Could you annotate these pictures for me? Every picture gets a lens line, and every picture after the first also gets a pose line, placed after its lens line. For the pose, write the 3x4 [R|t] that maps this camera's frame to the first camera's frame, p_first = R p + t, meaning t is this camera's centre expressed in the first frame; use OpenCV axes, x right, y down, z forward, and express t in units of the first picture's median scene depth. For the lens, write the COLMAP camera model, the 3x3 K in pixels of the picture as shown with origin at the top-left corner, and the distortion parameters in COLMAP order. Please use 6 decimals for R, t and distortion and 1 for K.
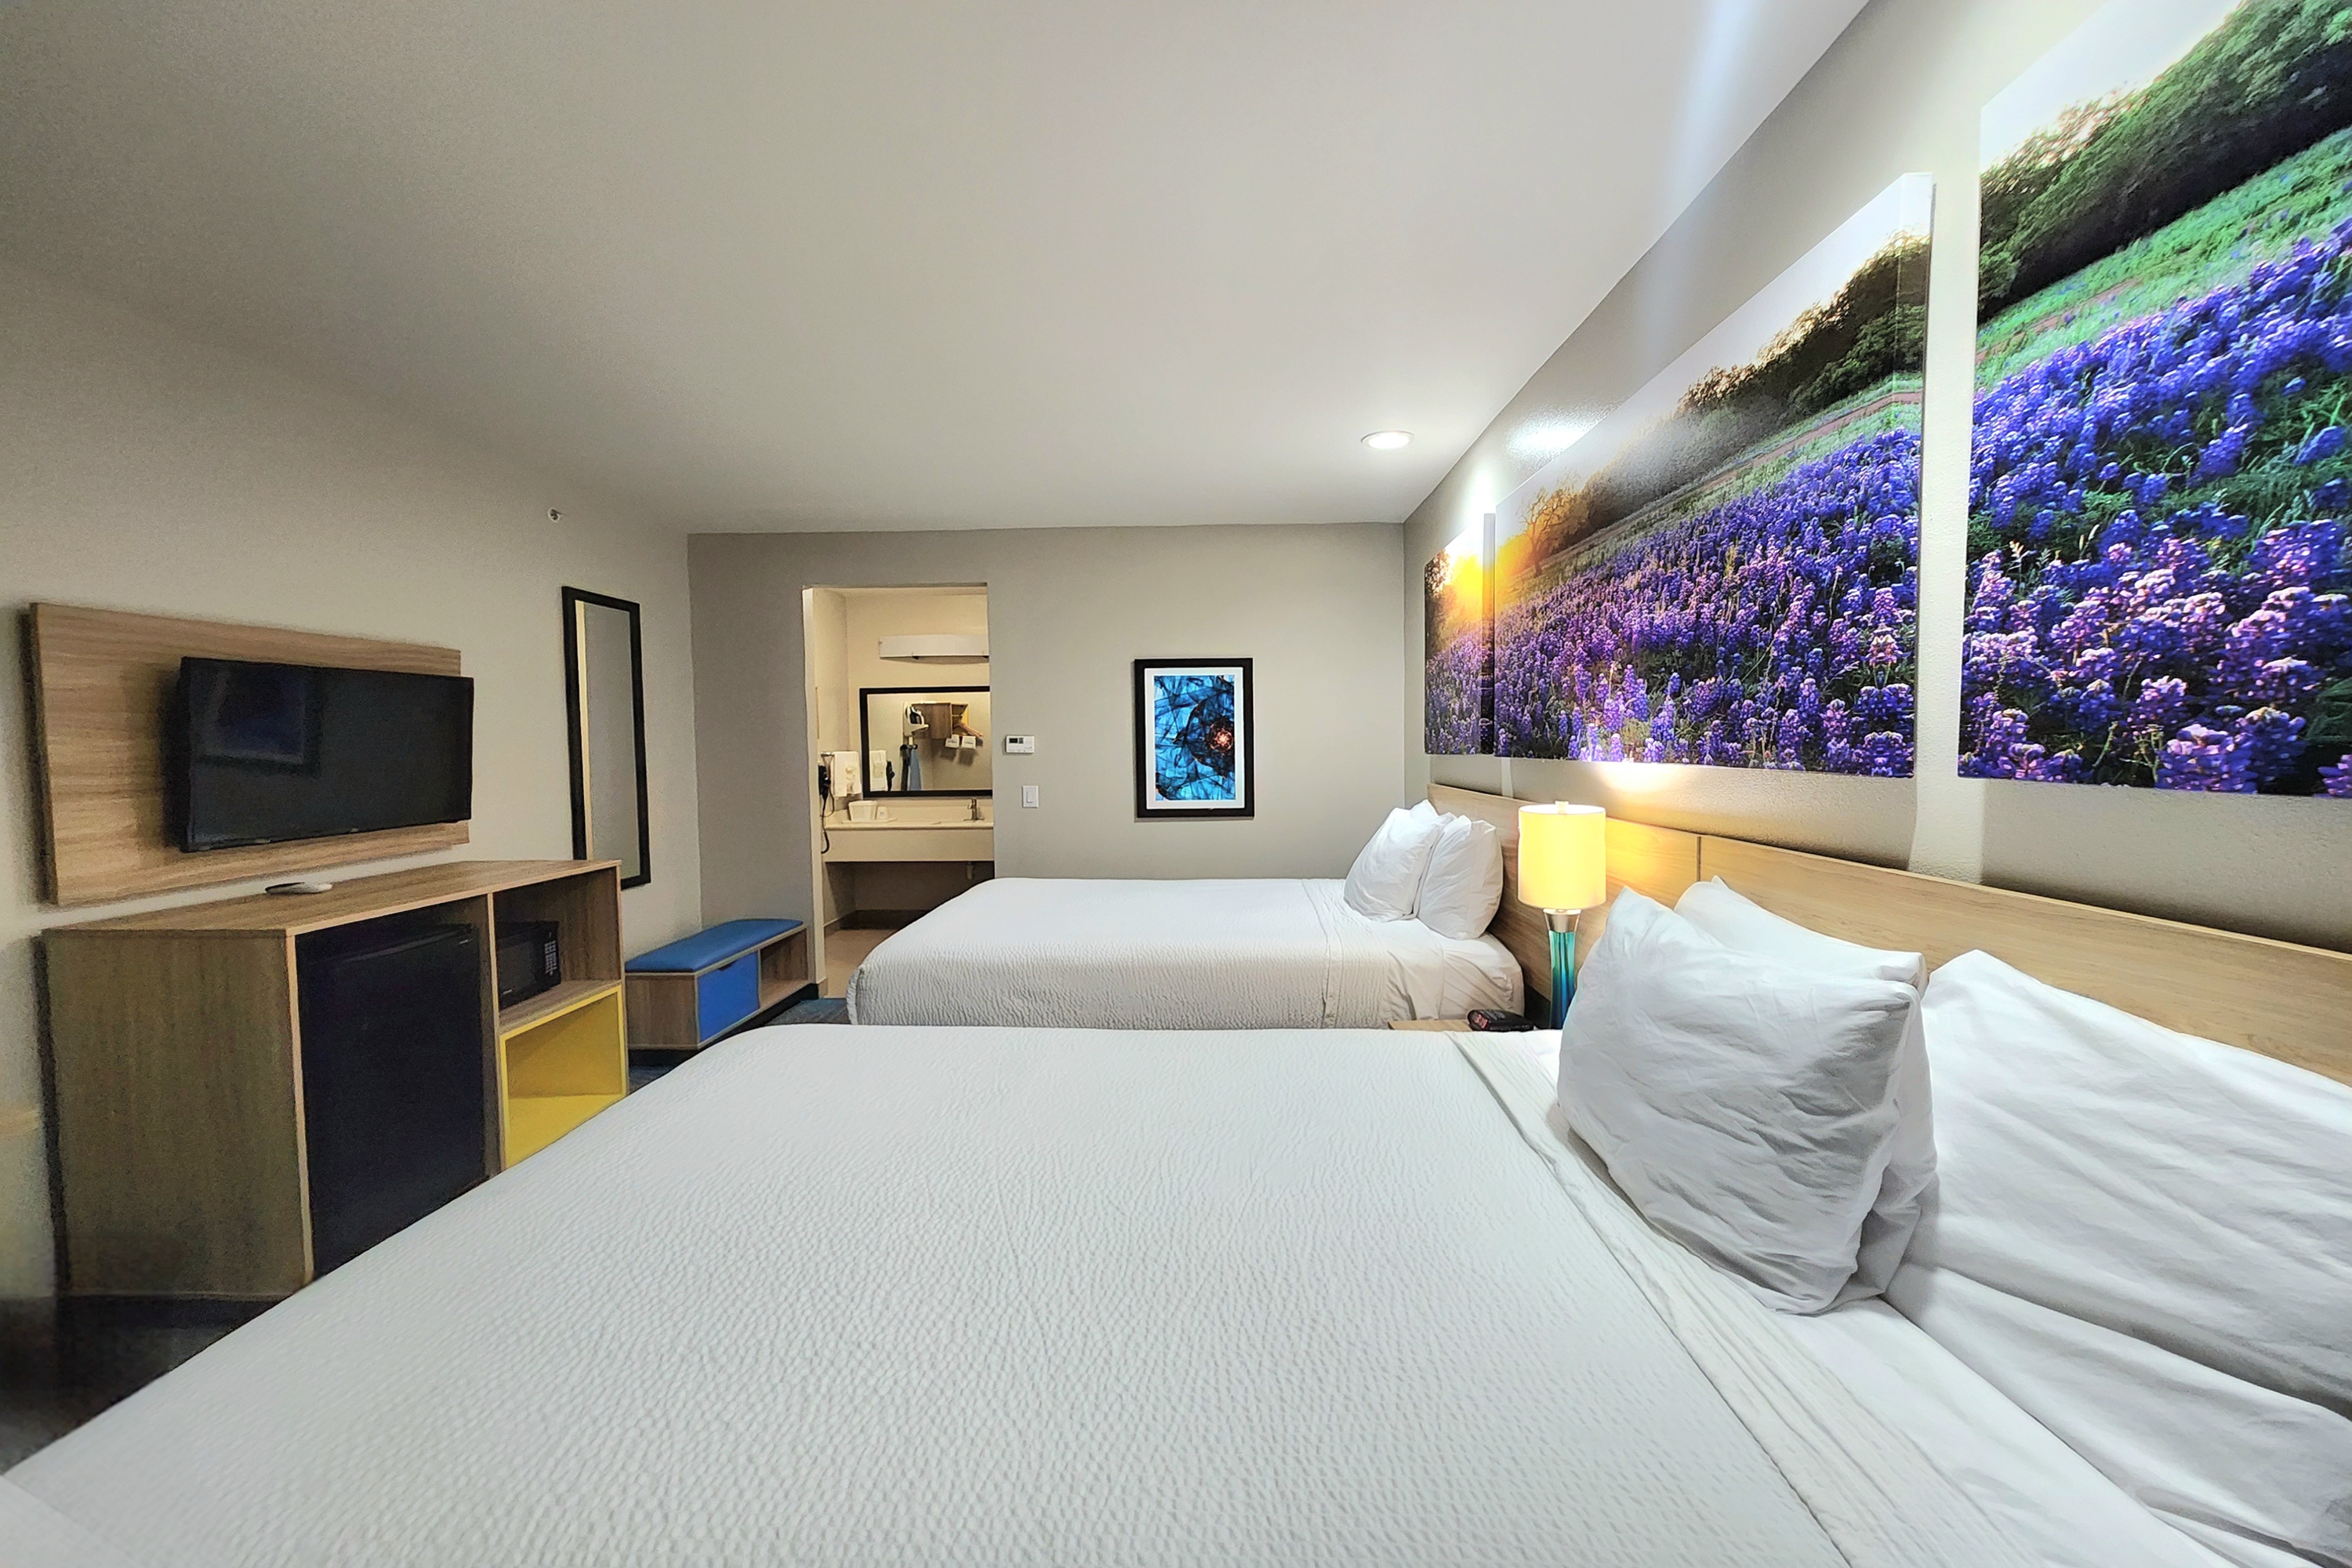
lens RADIAL K [[966.2, 0, 1171.0], [0, 966.2, 770.4], [0, 0, 1]] dist [-0.002199, -0.000914]
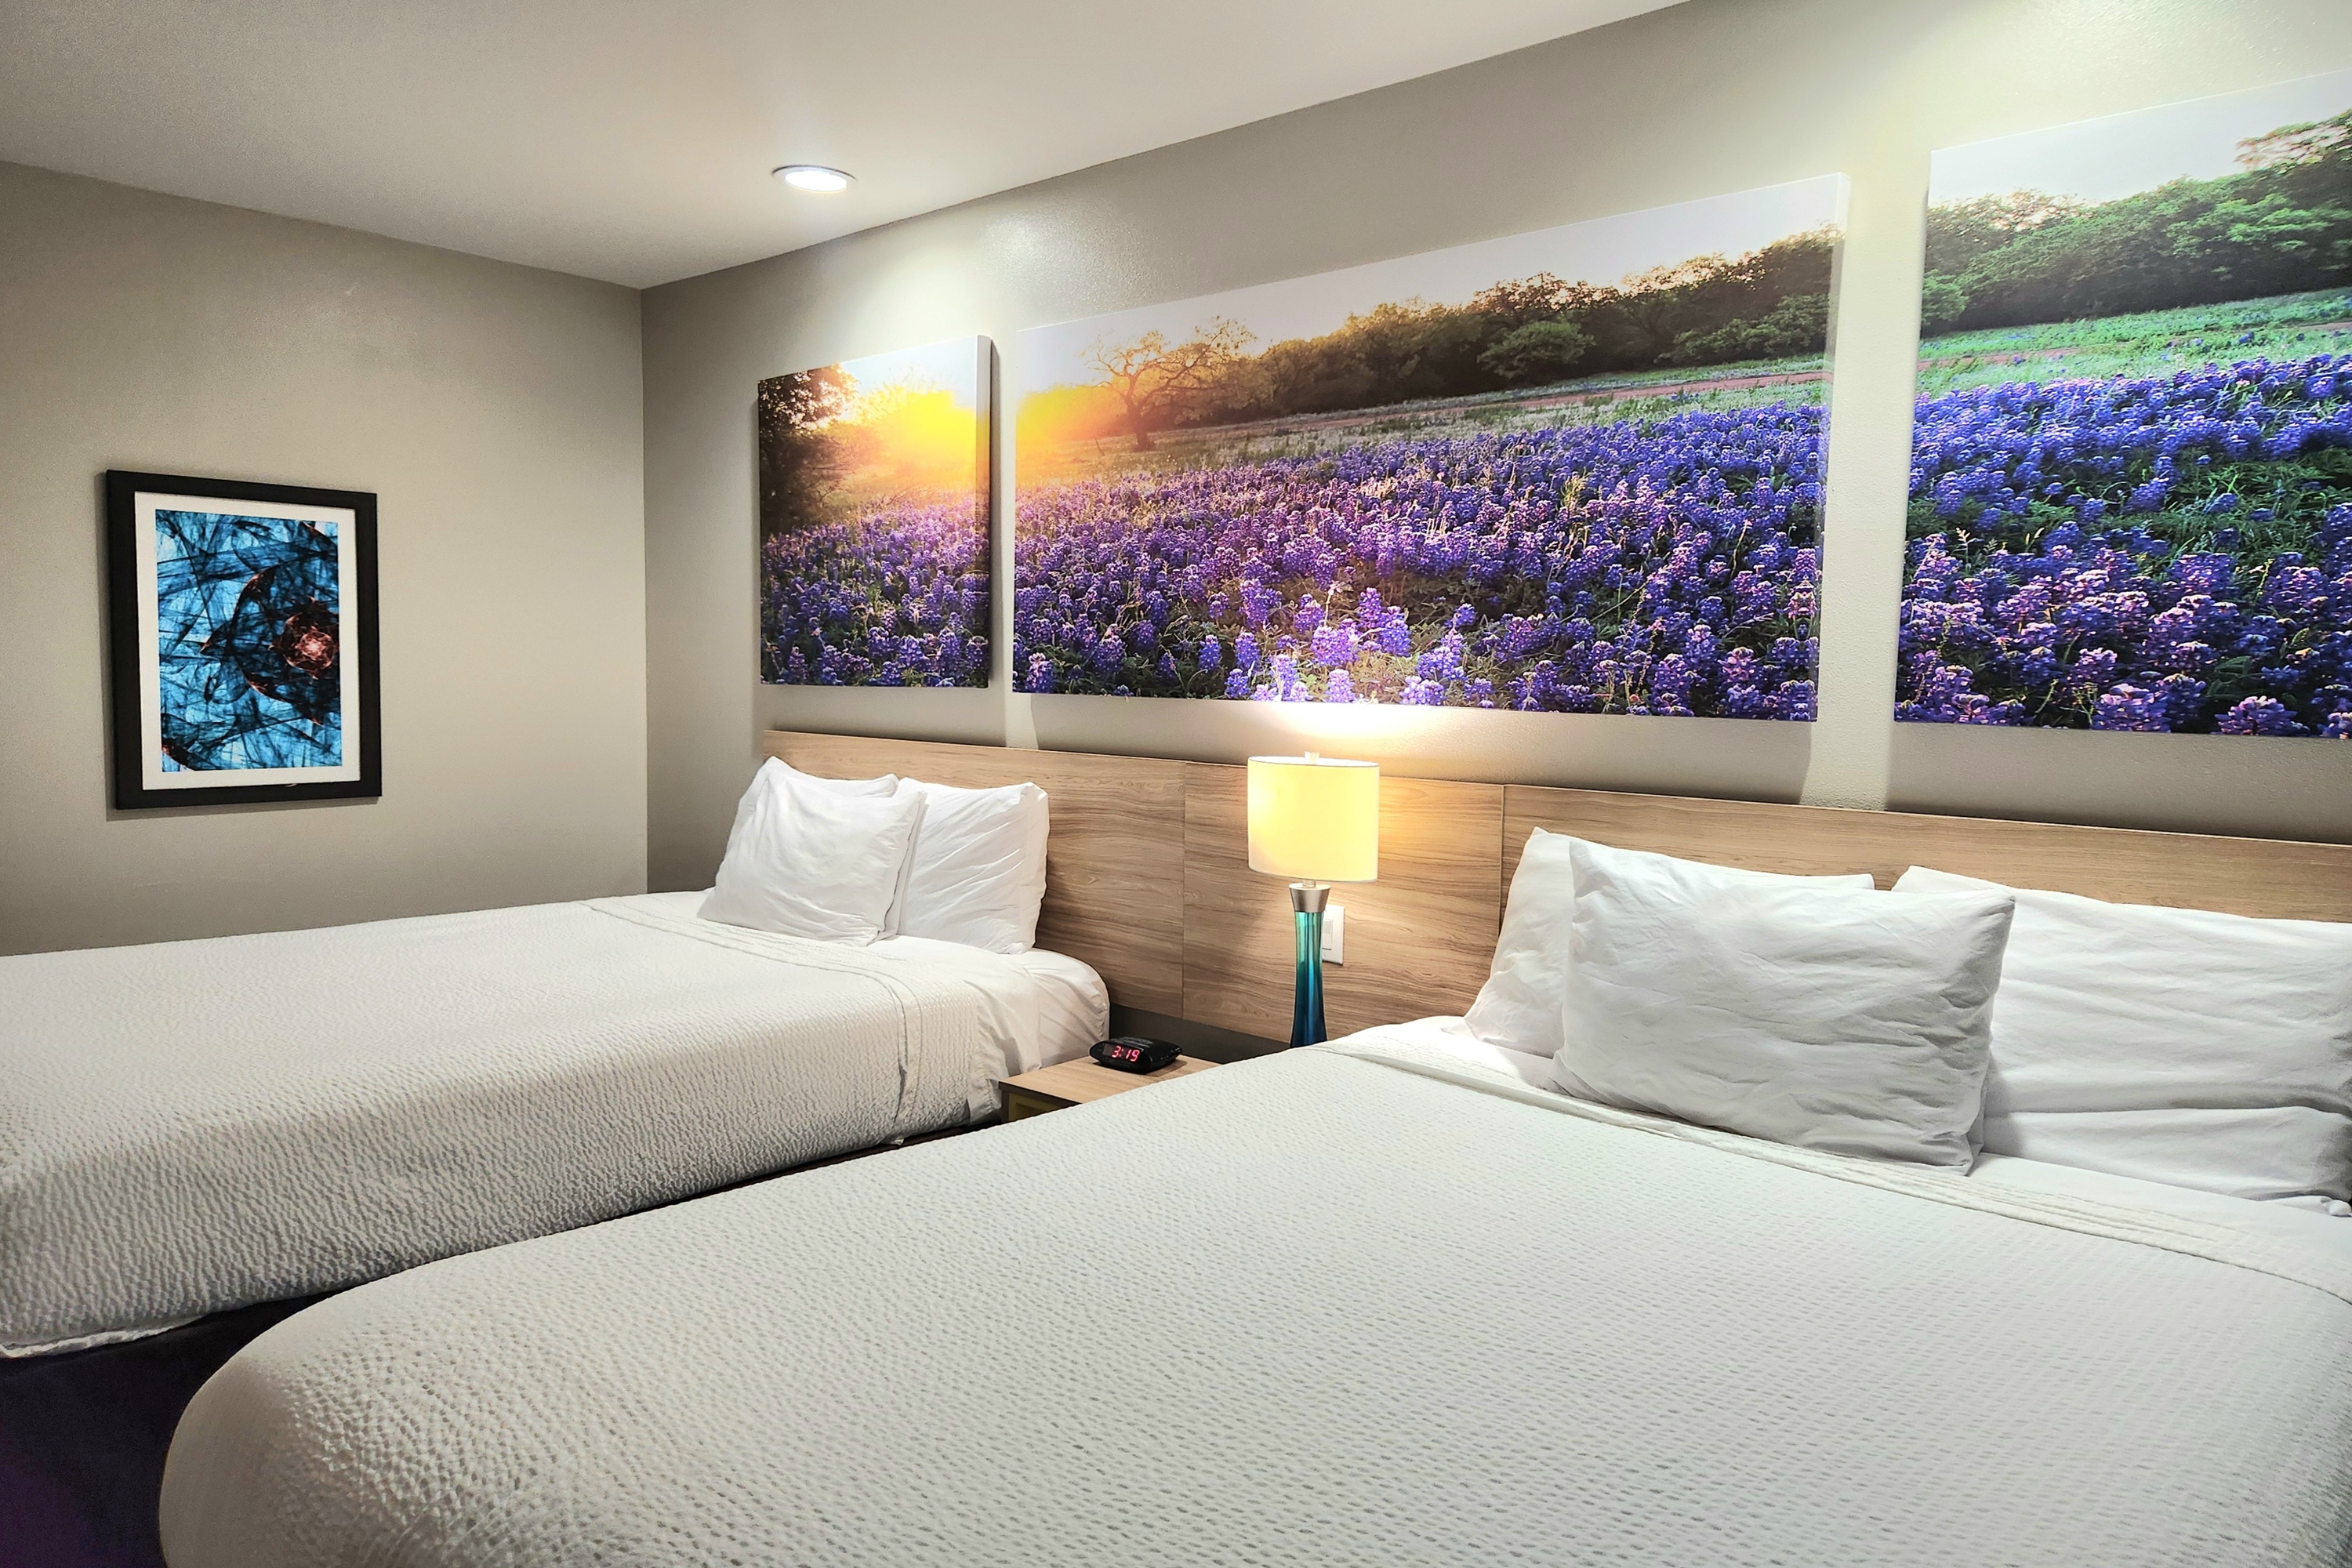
lens RADIAL K [[1609.4, 0, 1189.1], [0, 1609.4, 757.1], [0, 0, 1]] dist [0.084429, -0.086474]
pose [[0.648215, -0.022746, 0.761117, -0.846405], [-0.001589, 0.999511, 0.031224, -0.006737], [-0.761456, -0.021449, 0.647862, 0.248965]]
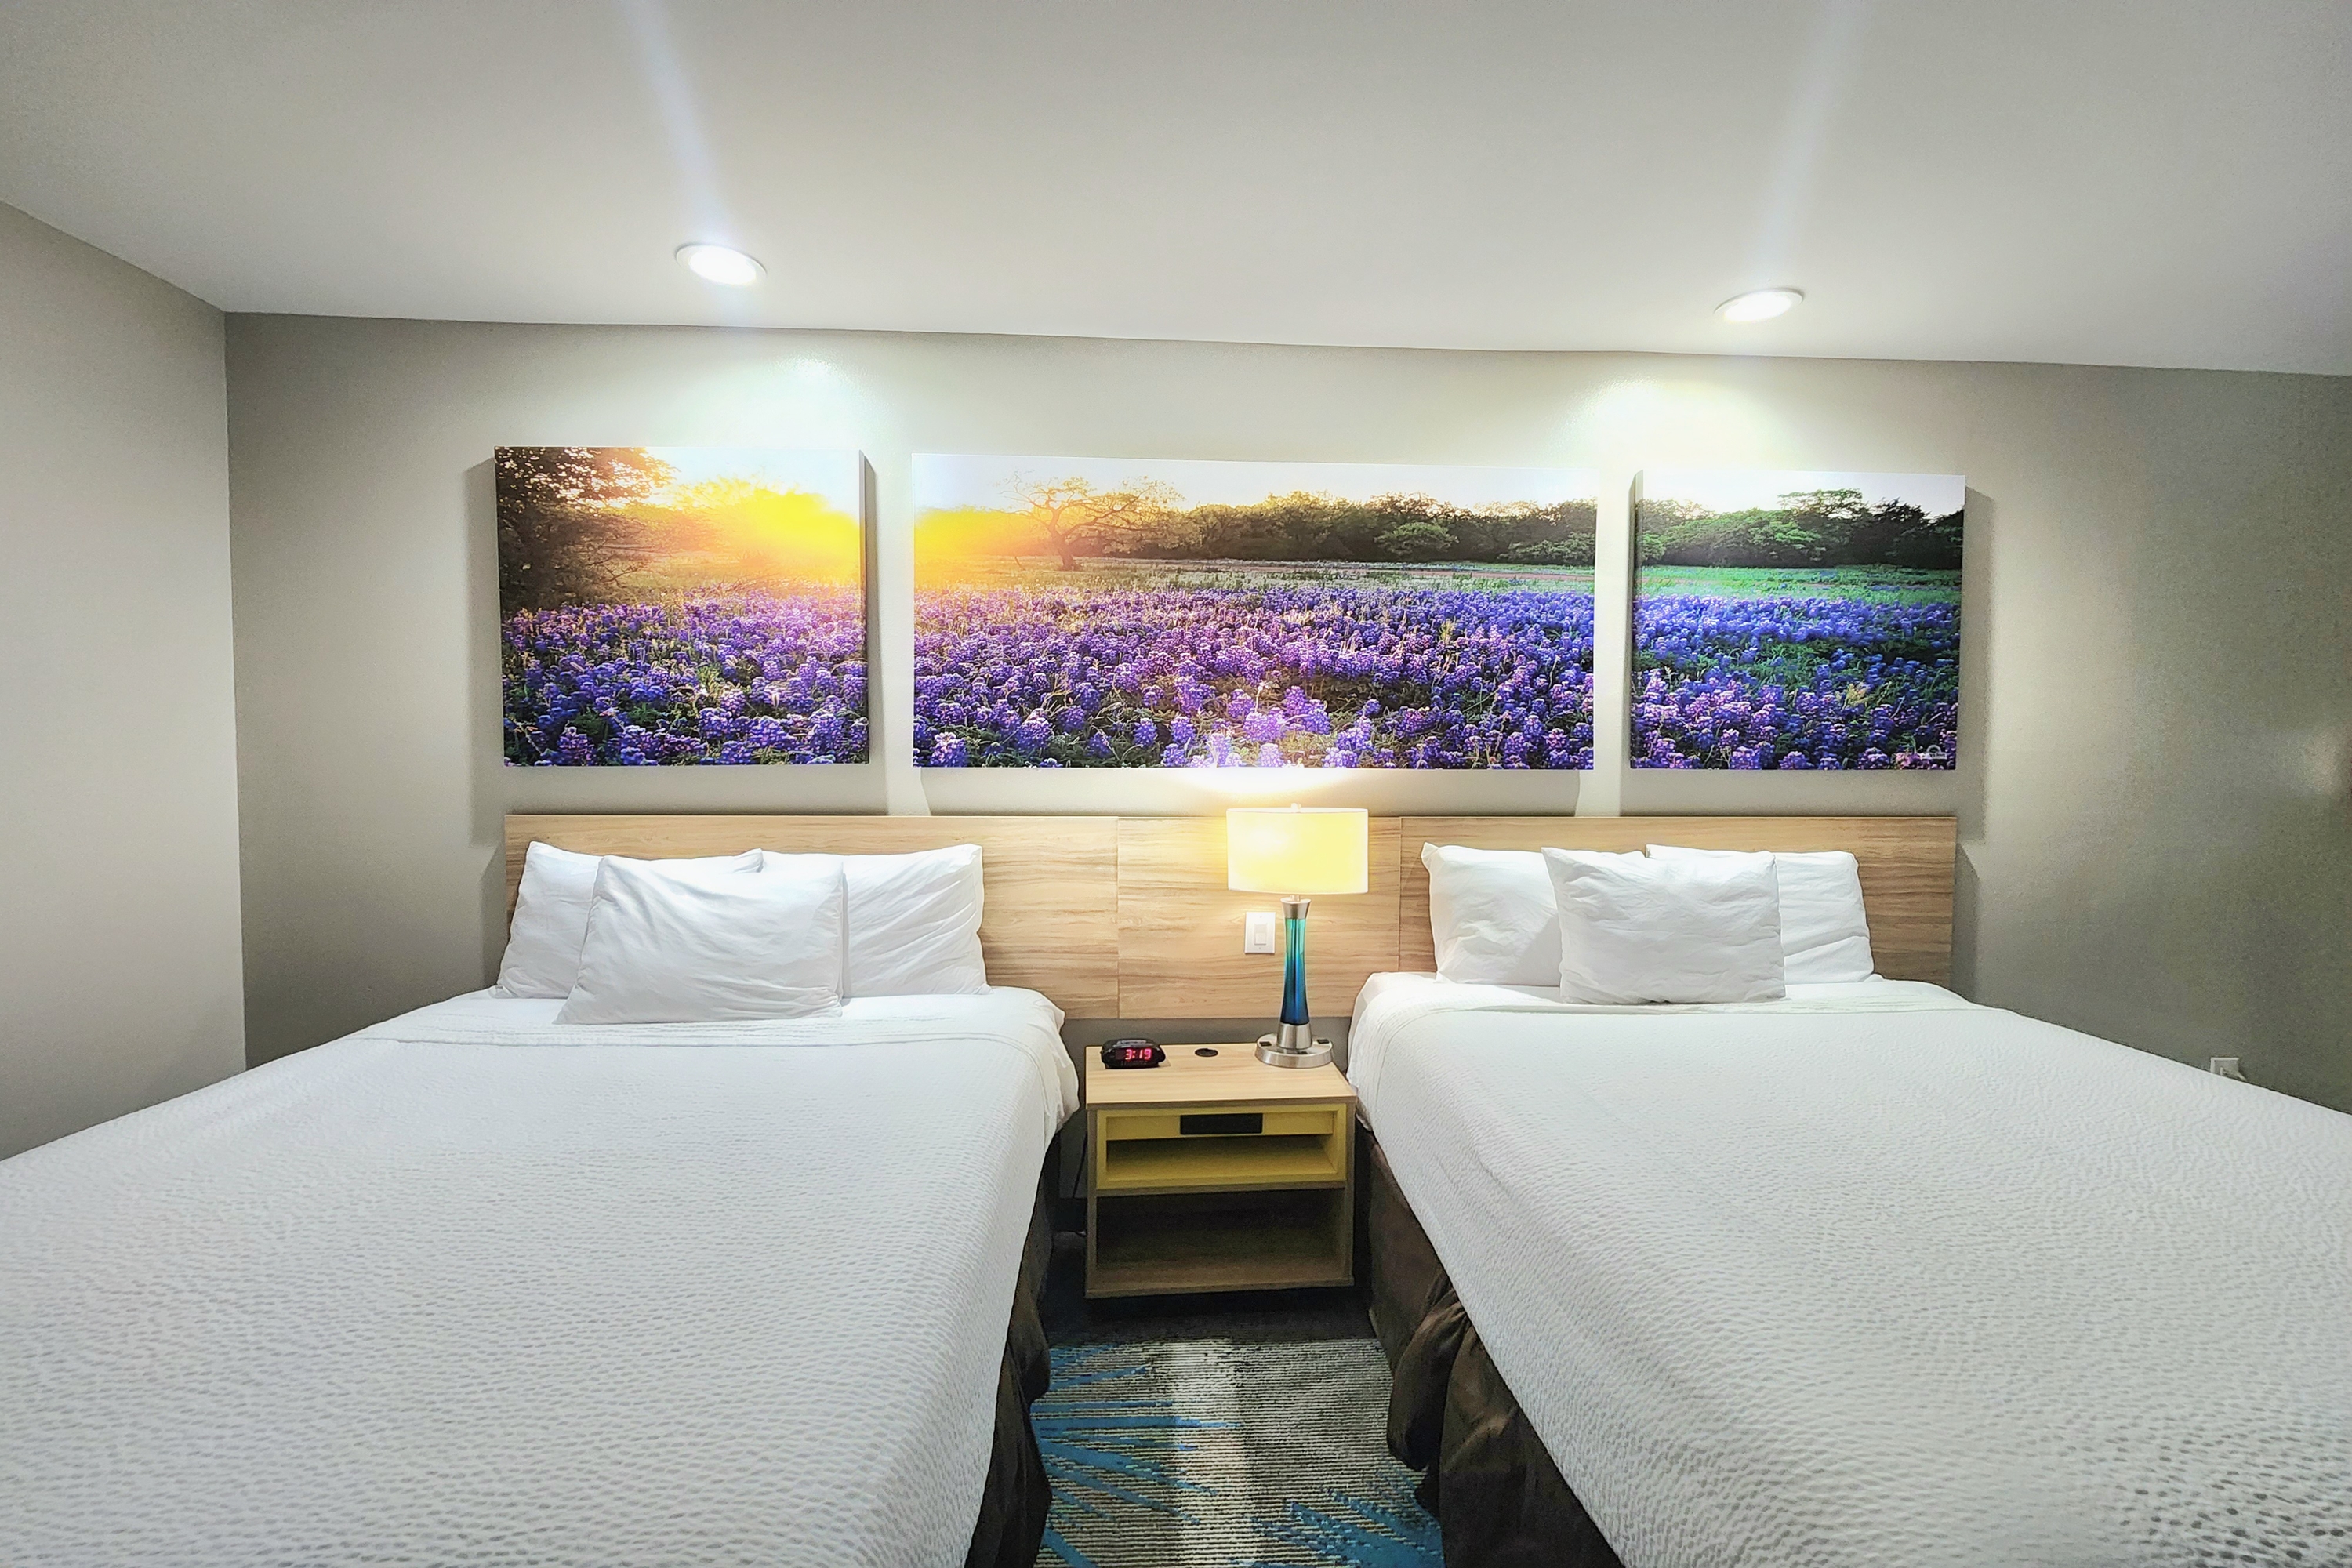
lens RADIAL K [[984.1, 0, 1177.7], [0, 984.1, 766.0], [0, 0, 1]] dist [-0.001296, -0.000110]
pose [[-0.092706, -0.017462, 0.995540, -0.887301], [0.023981, 0.999517, 0.019765, -0.045535], [-0.995405, 0.025707, -0.092243, 1.521488]]
